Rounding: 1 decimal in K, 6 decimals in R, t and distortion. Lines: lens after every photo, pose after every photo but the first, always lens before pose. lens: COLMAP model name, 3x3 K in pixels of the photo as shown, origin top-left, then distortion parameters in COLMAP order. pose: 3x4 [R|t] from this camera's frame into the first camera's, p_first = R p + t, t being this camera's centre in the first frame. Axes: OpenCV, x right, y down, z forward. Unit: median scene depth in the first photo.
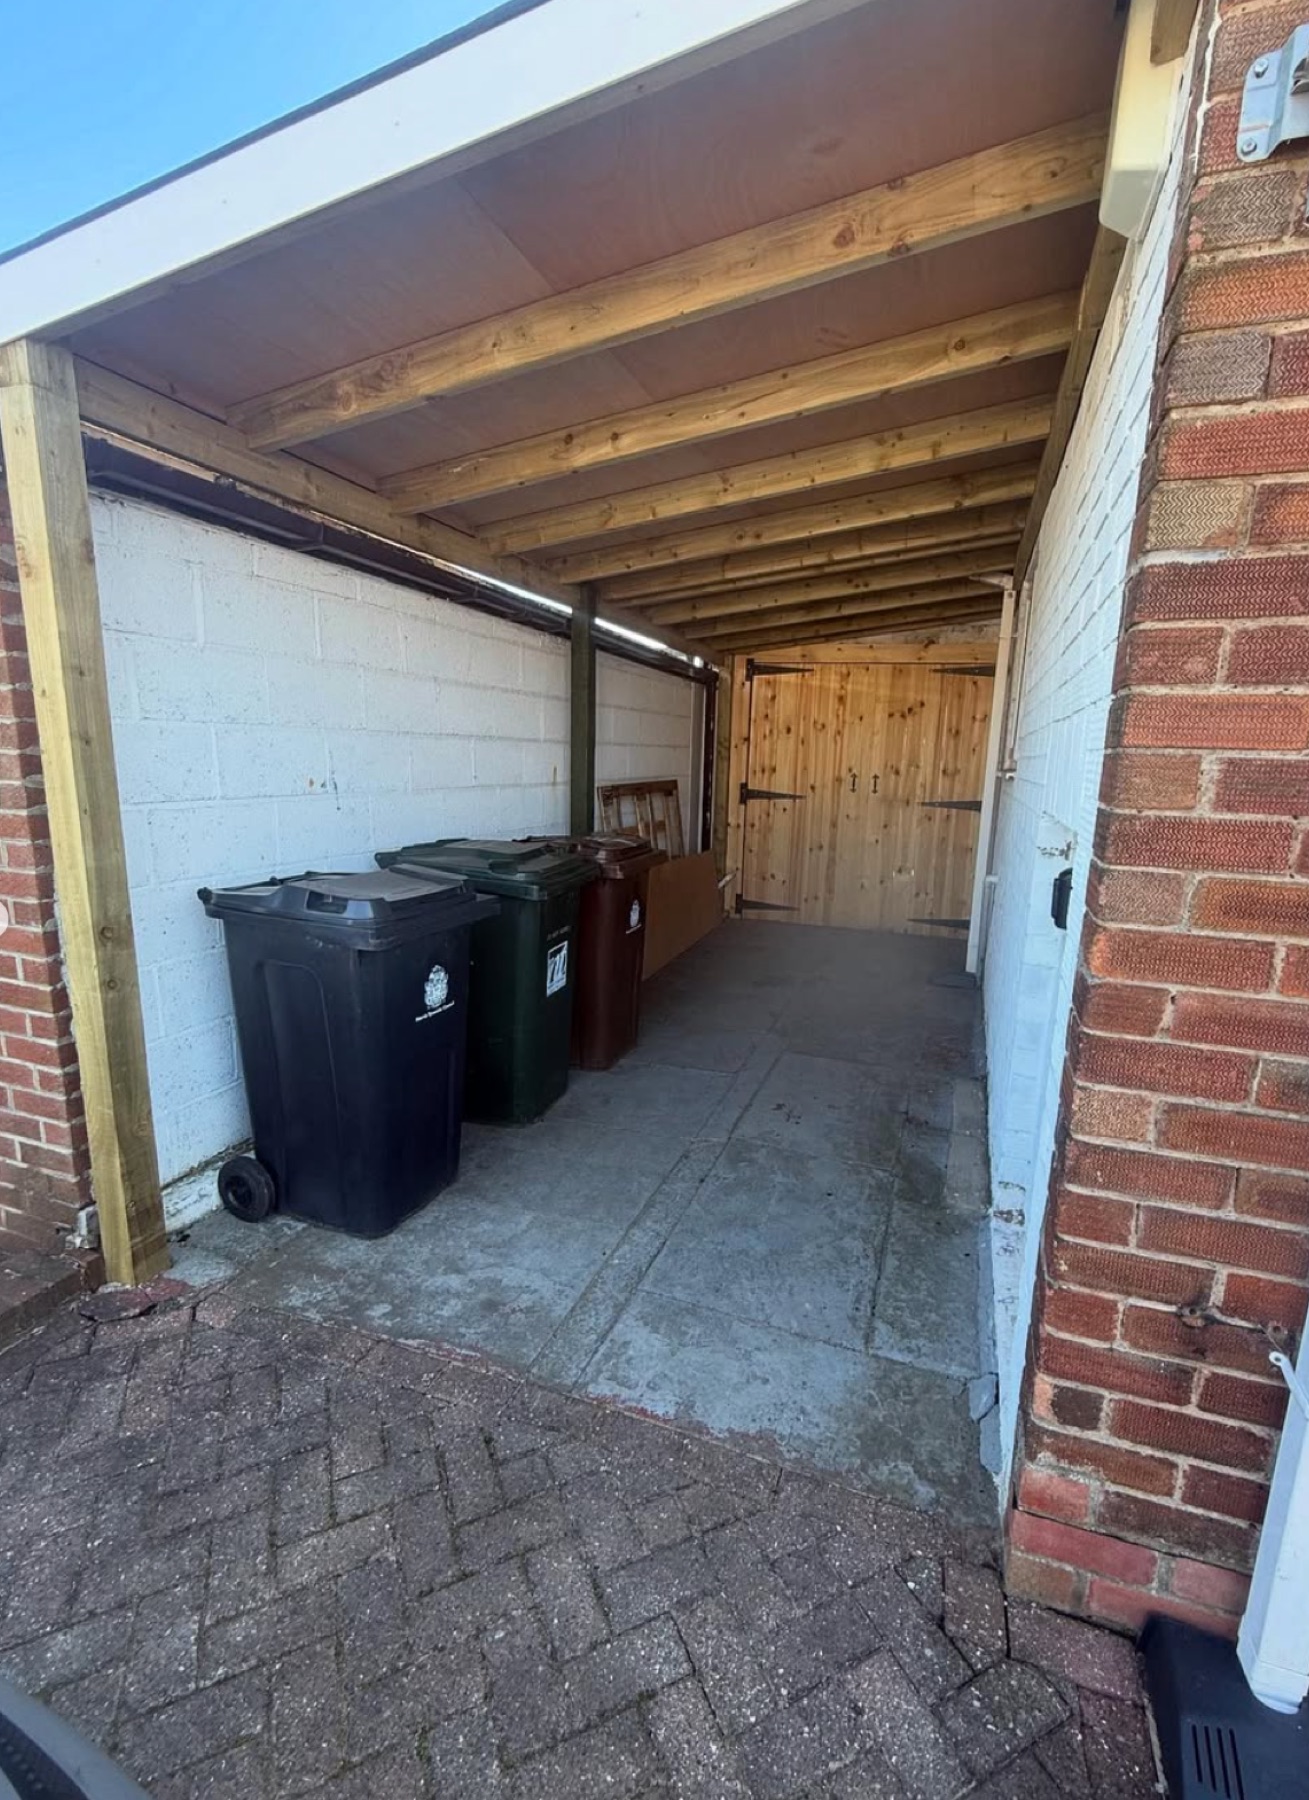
lens RADIAL K [[794.1, 0, 684.9], [0, 794.1, 908.3], [0, 0, 1]] dist [-0.000776, -0.000495]
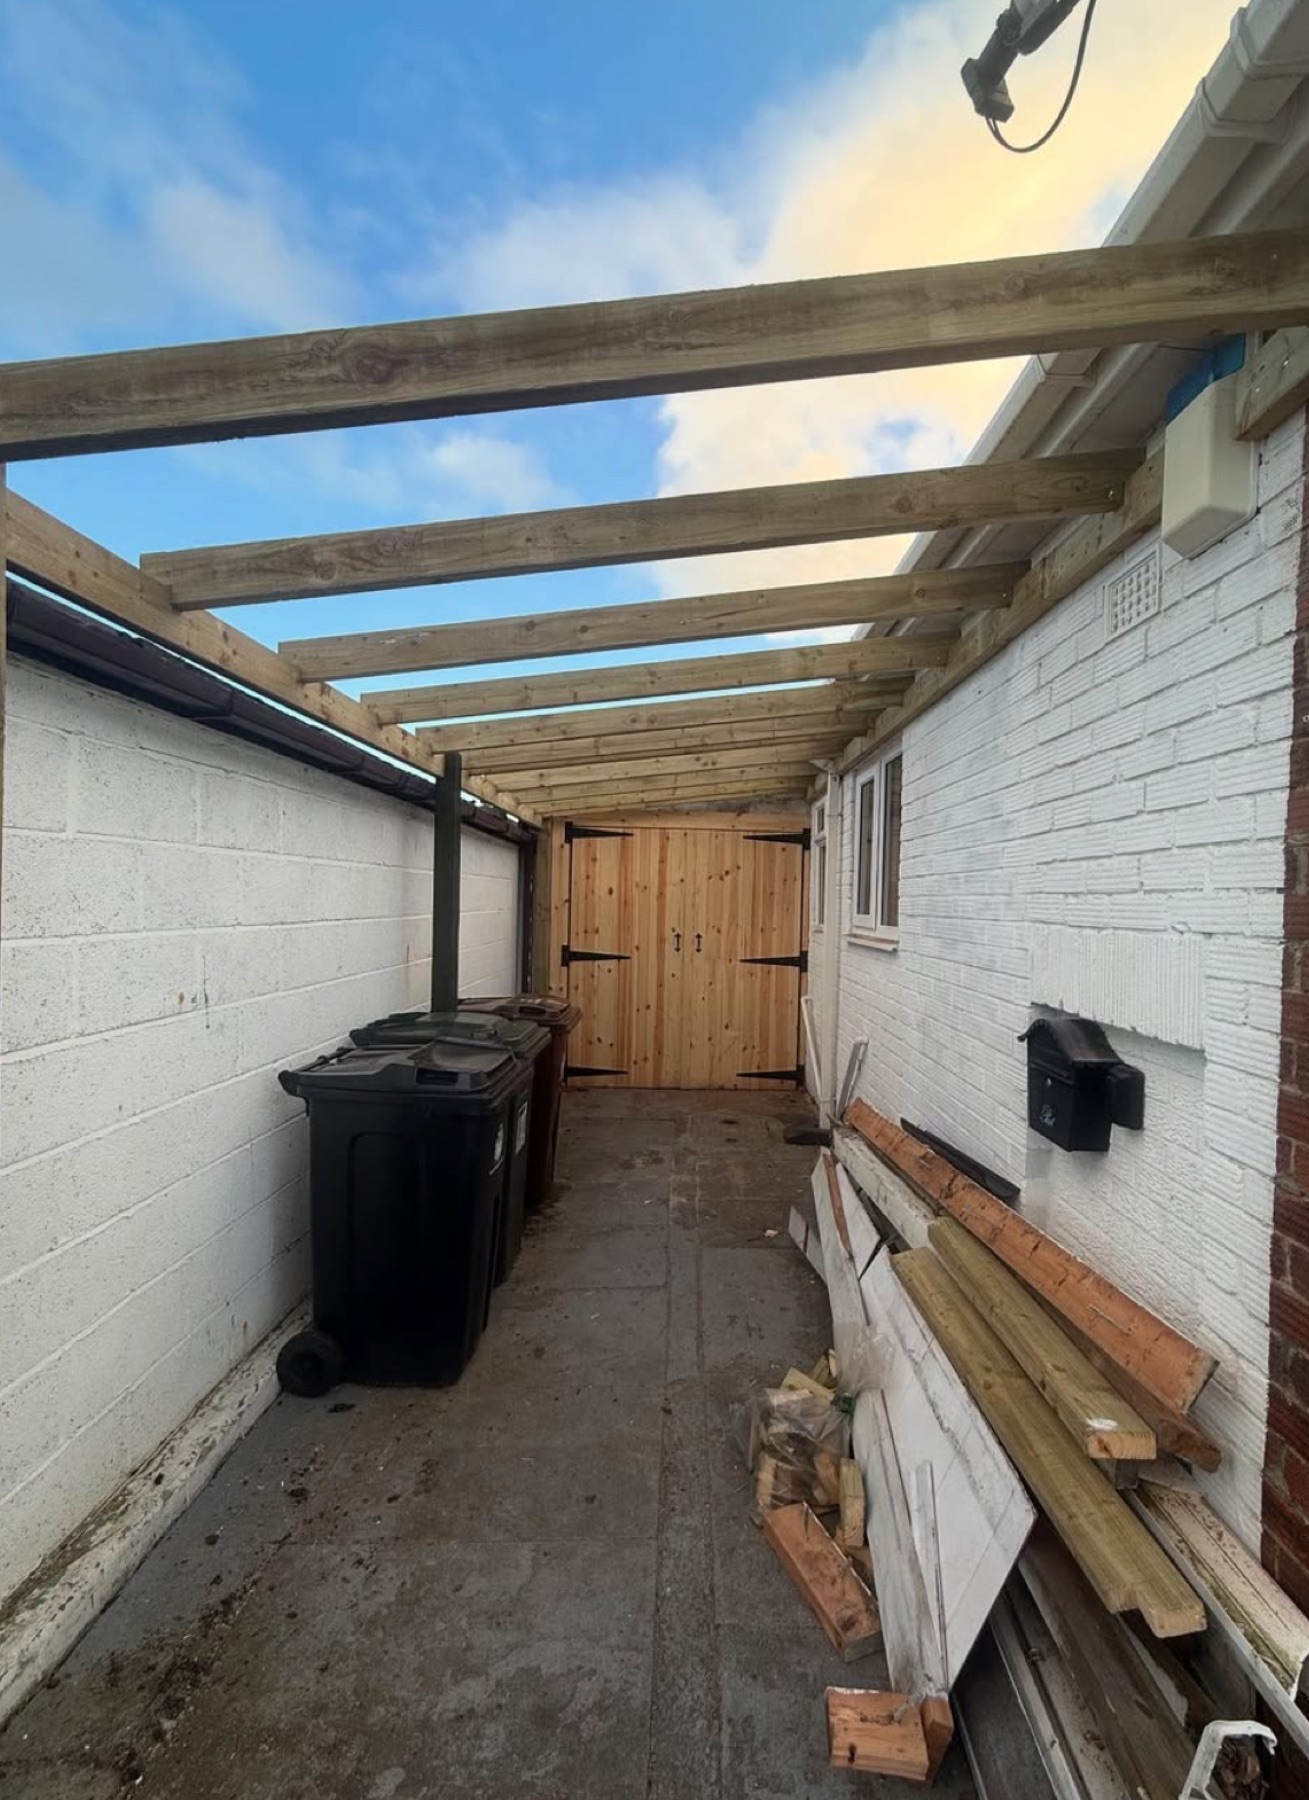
lens RADIAL K [[794.1, 0, 684.9], [0, 794.1, 908.3], [0, 0, 1]] dist [-0.000776, -0.000495]
pose [[0.941903, -0.017023, 0.335452, -0.118465], [0.074882, 0.984222, -0.160312, -0.037292], [-0.327431, 0.176118, 0.928317, 0.046392]]
